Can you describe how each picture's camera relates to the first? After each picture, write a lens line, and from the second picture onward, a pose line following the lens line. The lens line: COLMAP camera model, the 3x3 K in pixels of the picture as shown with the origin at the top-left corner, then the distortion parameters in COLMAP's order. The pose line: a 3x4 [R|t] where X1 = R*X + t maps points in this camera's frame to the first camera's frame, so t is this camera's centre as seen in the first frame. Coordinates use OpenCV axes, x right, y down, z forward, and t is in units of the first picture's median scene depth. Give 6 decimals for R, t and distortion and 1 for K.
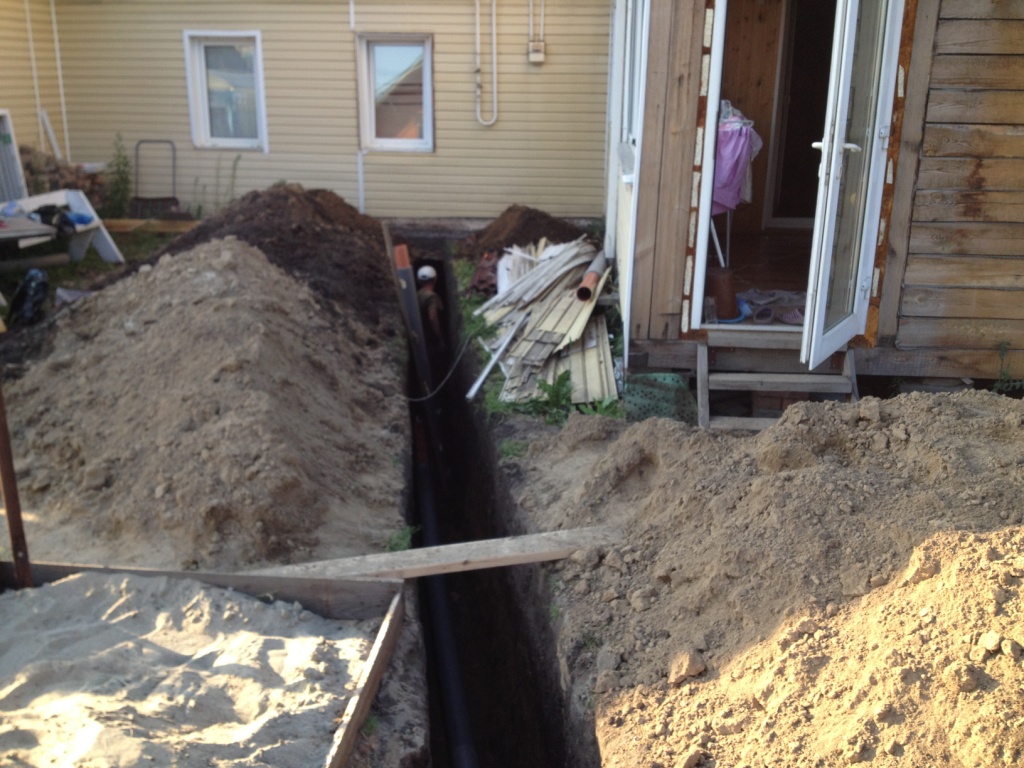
lens RADIAL K [[1035.8, 0, 511.2], [0, 1035.8, 387.6], [0, 0, 1]] dist [-0.010873, 0.000000]
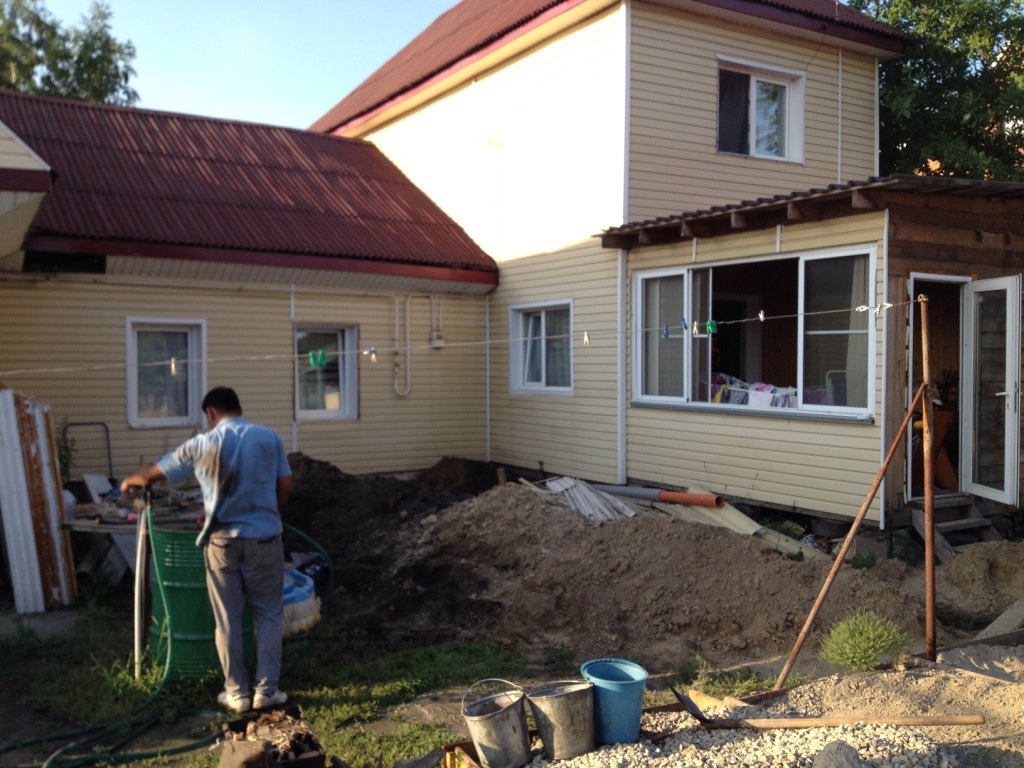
lens RADIAL K [[937.6, 0, 510.5], [0, 937.6, 383.1], [0, 0, 1]] dist [0.020170, 0.000000]
pose [[0.776502, -0.027533, 0.629513, -0.624122], [0.185280, 0.964856, -0.186343, -0.036673], [-0.602259, 0.261332, 0.754314, 0.078992]]
